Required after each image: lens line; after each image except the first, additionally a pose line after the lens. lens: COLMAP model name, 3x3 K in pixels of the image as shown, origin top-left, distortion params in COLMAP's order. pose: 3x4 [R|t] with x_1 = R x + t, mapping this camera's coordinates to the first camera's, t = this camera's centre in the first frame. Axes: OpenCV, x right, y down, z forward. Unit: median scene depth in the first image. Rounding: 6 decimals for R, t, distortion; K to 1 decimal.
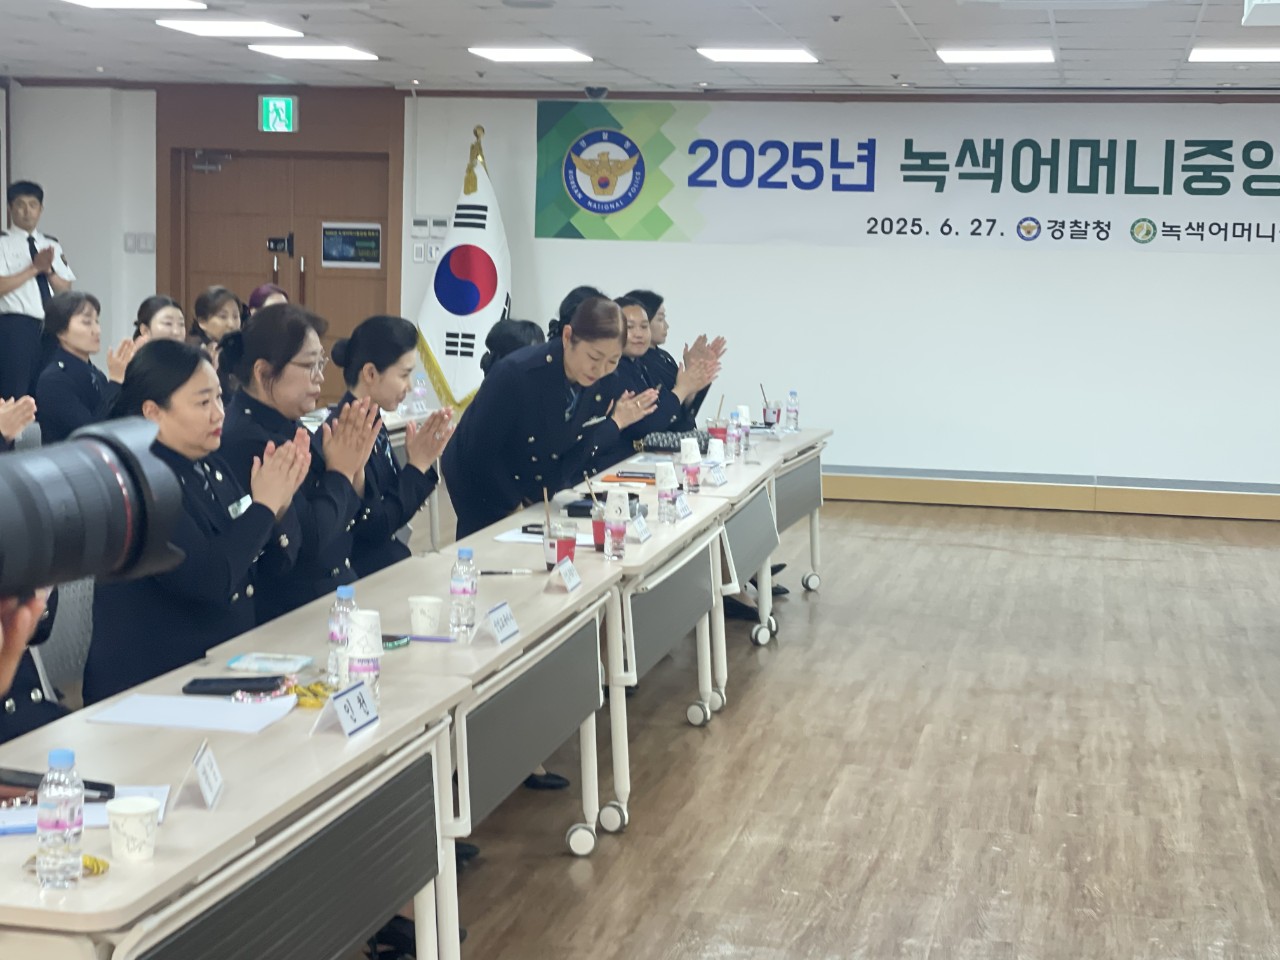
lens RADIAL K [[2191.5, 0, 593.7], [0, 2191.5, 449.1], [0, 0, 1]] dist [0.131705, 0.000000]
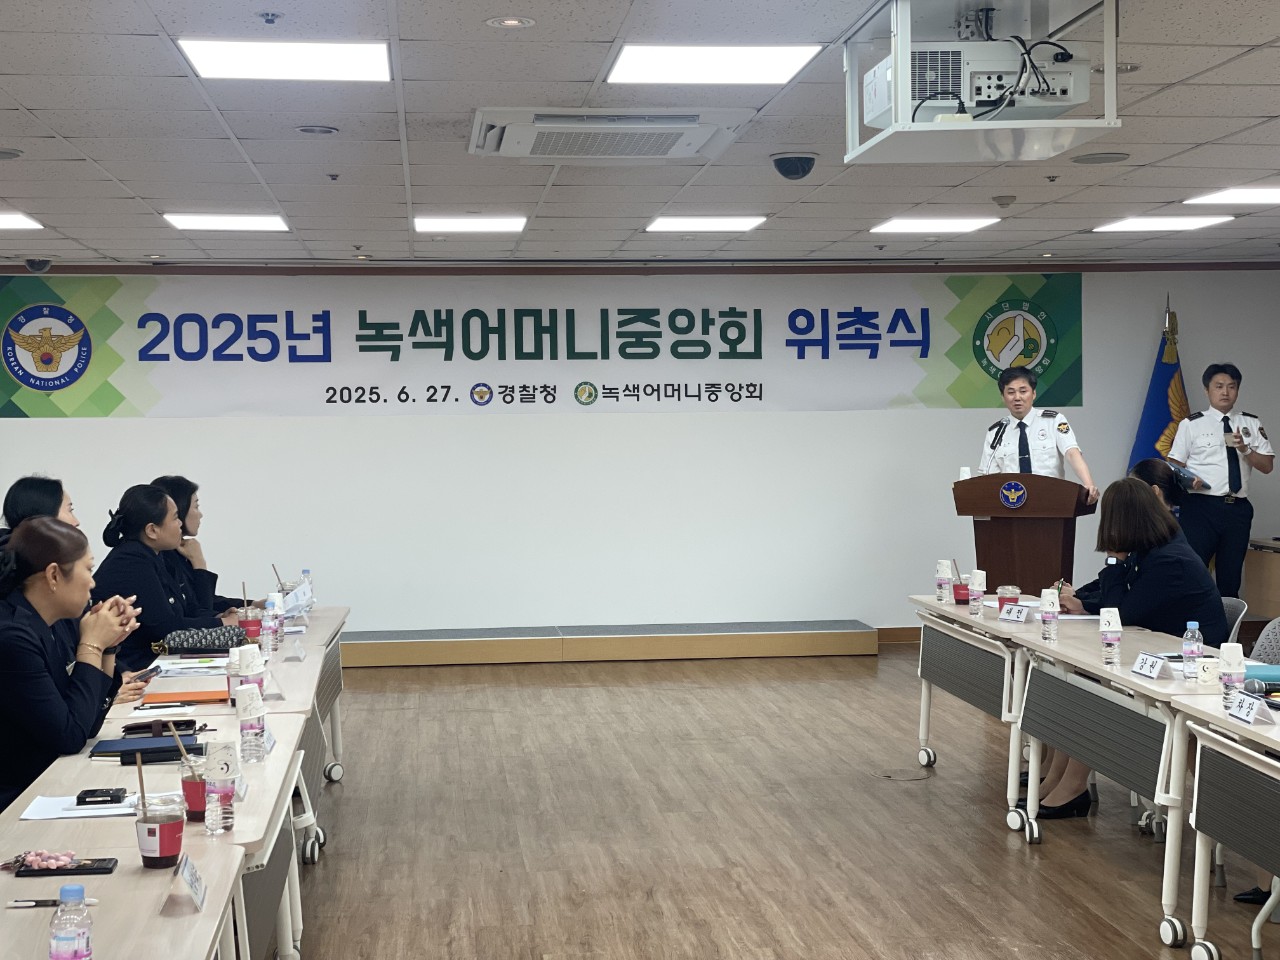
lens RADIAL K [[1888.0, 0, 627.9], [0, 1888.0, 453.9], [0, 0, 1]] dist [0.118670, 0.000000]
pose [[0.946420, -0.040499, 0.320390, -0.025224], [0.063481, 0.996080, -0.061608, -0.011937], [-0.316638, 0.078646, 0.945280, 0.132495]]
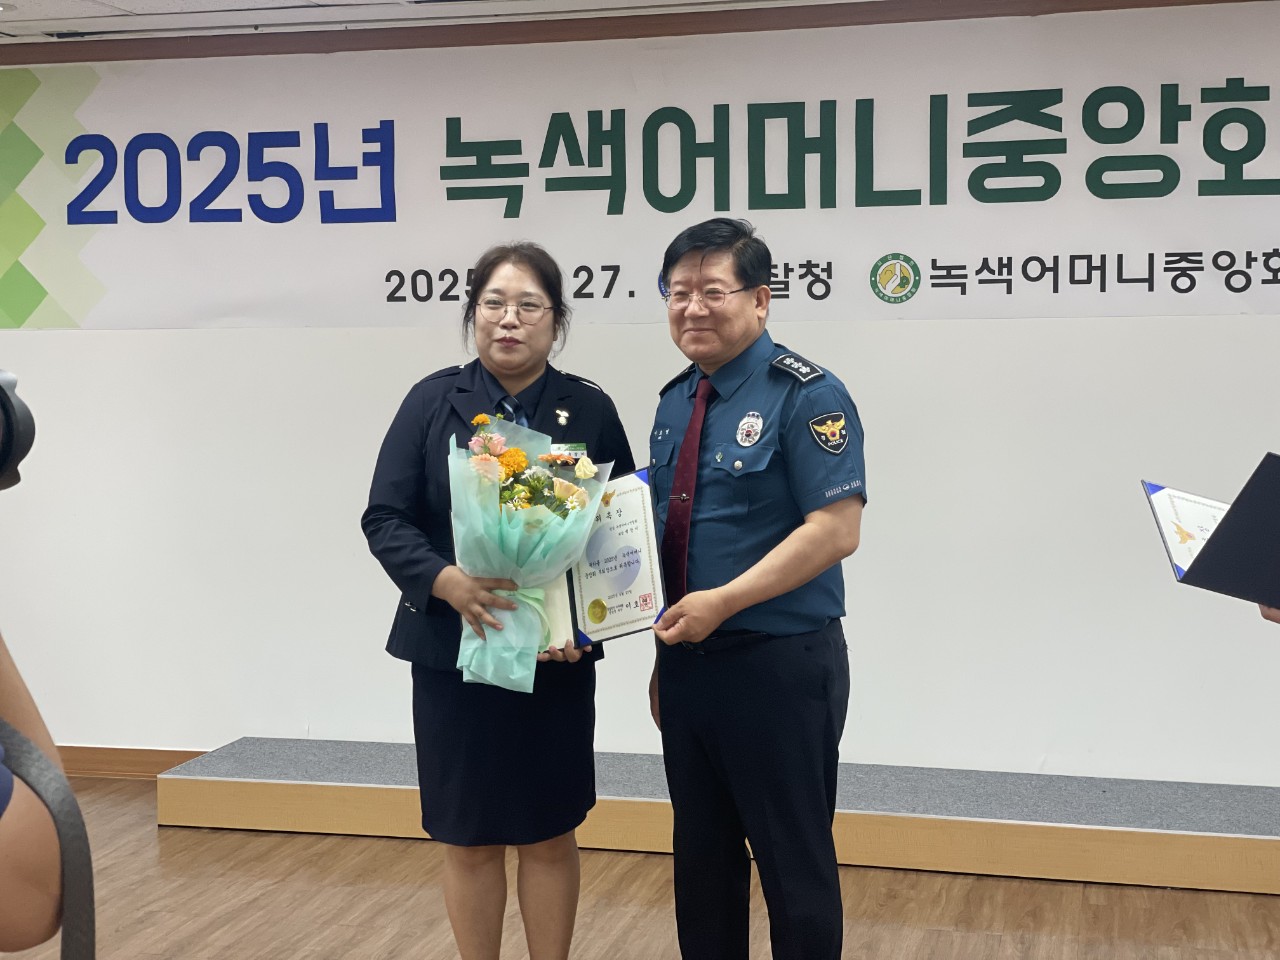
lens RADIAL K [[1888.0, 0, 628.1], [0, 1888.0, 480.8], [0, 0, 1]] dist [0.118670, 0.000000]
pose [[0.998890, -0.027332, -0.038360, 0.199923], [0.025805, 0.998876, -0.039749, -0.036411], [0.039403, 0.038715, 0.998473, 0.559786]]
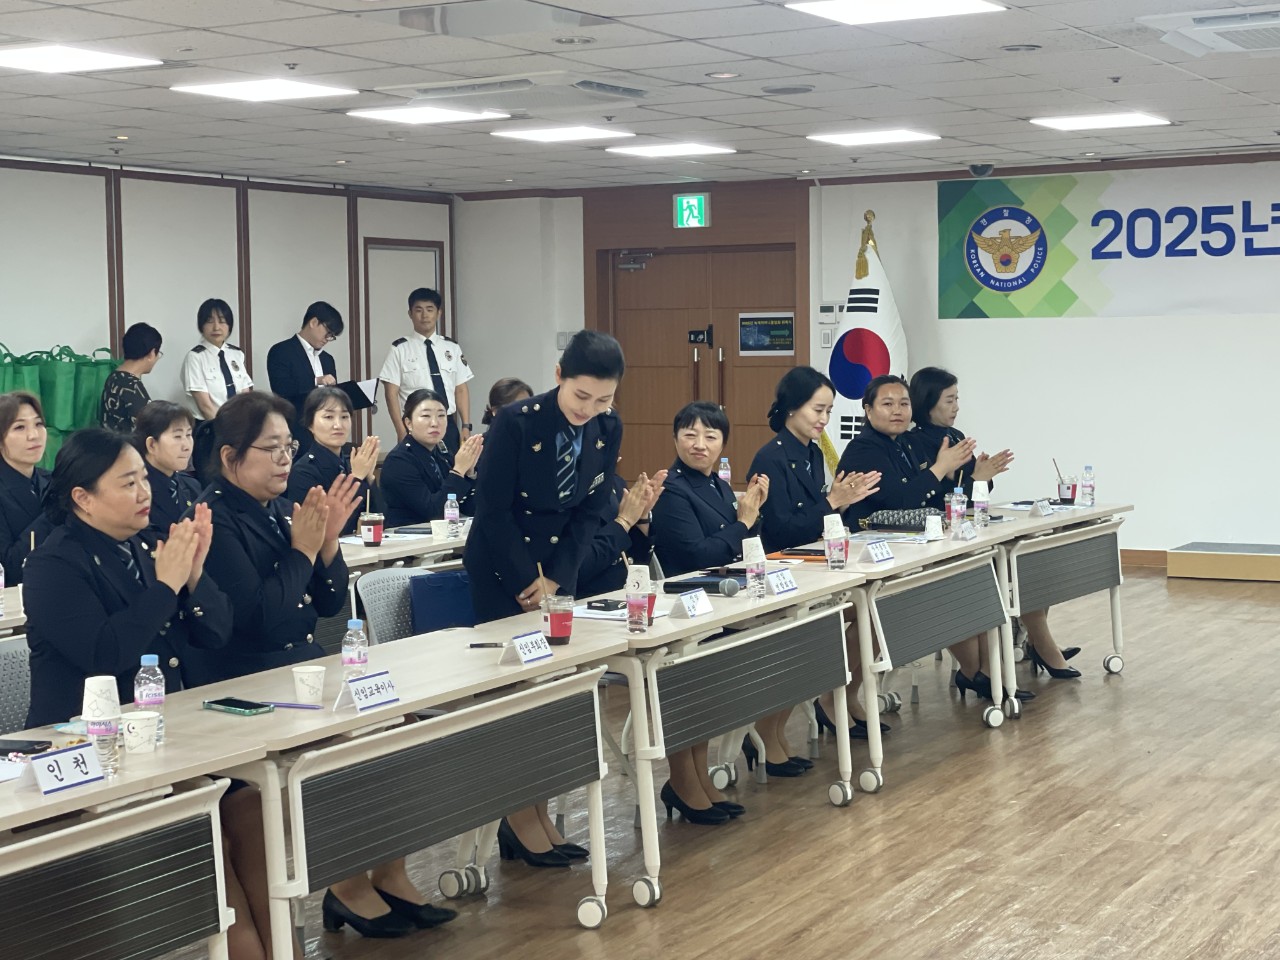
lens RADIAL K [[2191.5, 0, 626.3], [0, 2191.5, 447.3], [0, 0, 1]] dist [0.131705, 0.000000]
pose [[0.960878, -0.026692, -0.275684, 0.114780], [0.014995, 0.998899, -0.044447, 0.003816], [0.276567, 0.038574, 0.960220, 0.010508]]
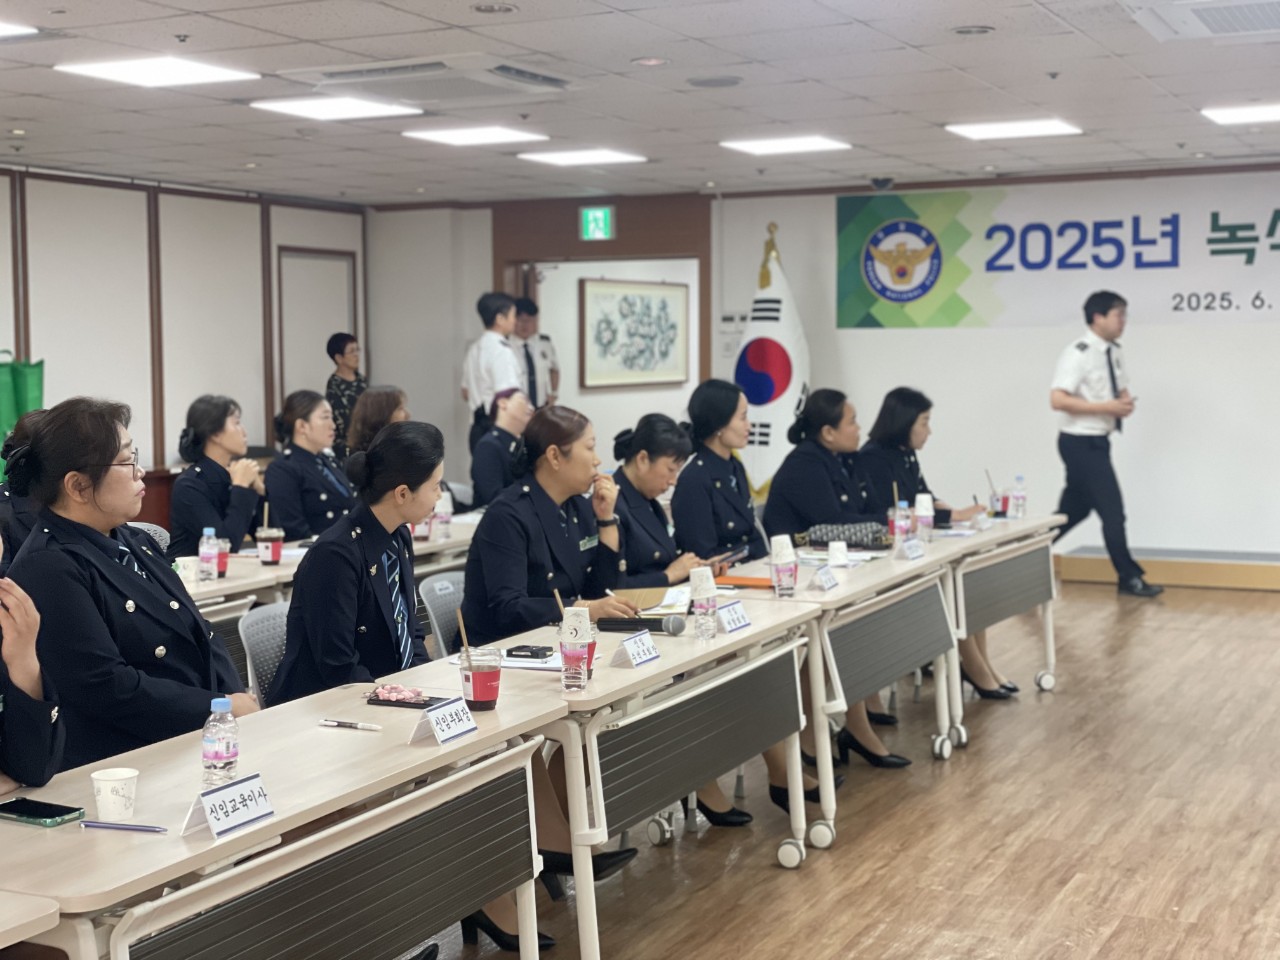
lens RADIAL K [[1888.0, 0, 612.4], [0, 1888.0, 454.5], [0, 0, 1]] dist [0.118670, 0.000000]
pose [[0.973387, -0.022228, -0.228086, 0.074948], [0.013620, 0.999137, -0.039245, -0.004398], [0.228761, 0.035094, 0.972850, 0.122853]]
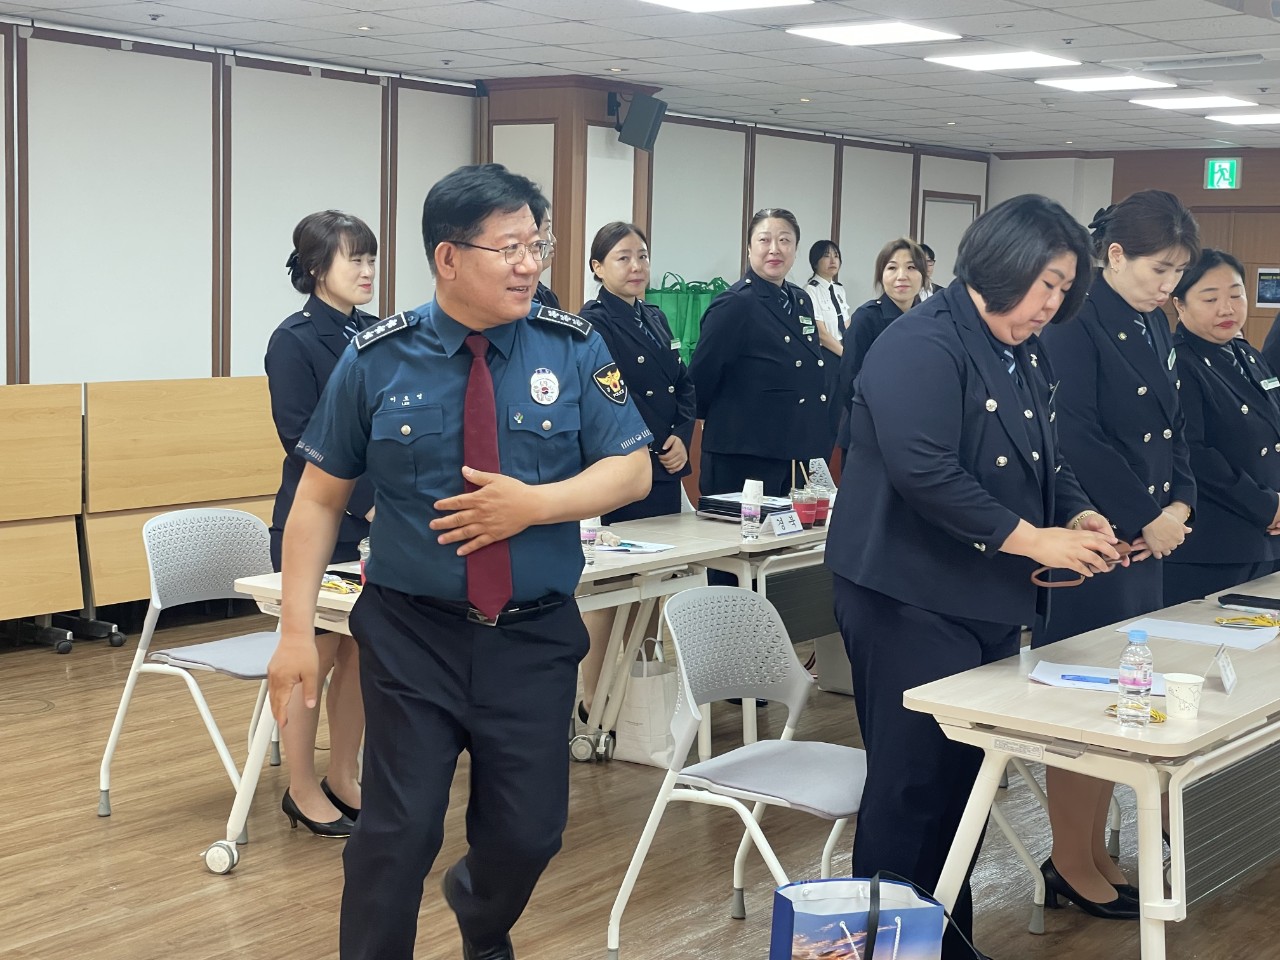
lens RADIAL K [[1952.8, 0, 625.3], [0, 1952.8, 442.8], [0, 0, 1]] dist [0.135350, 0.000000]
pose [[0.913583, 0.032657, -0.405339, -0.006233], [-0.039498, 0.999183, -0.008521, 0.007890], [0.404730, 0.023794, 0.914127, -0.058686]]
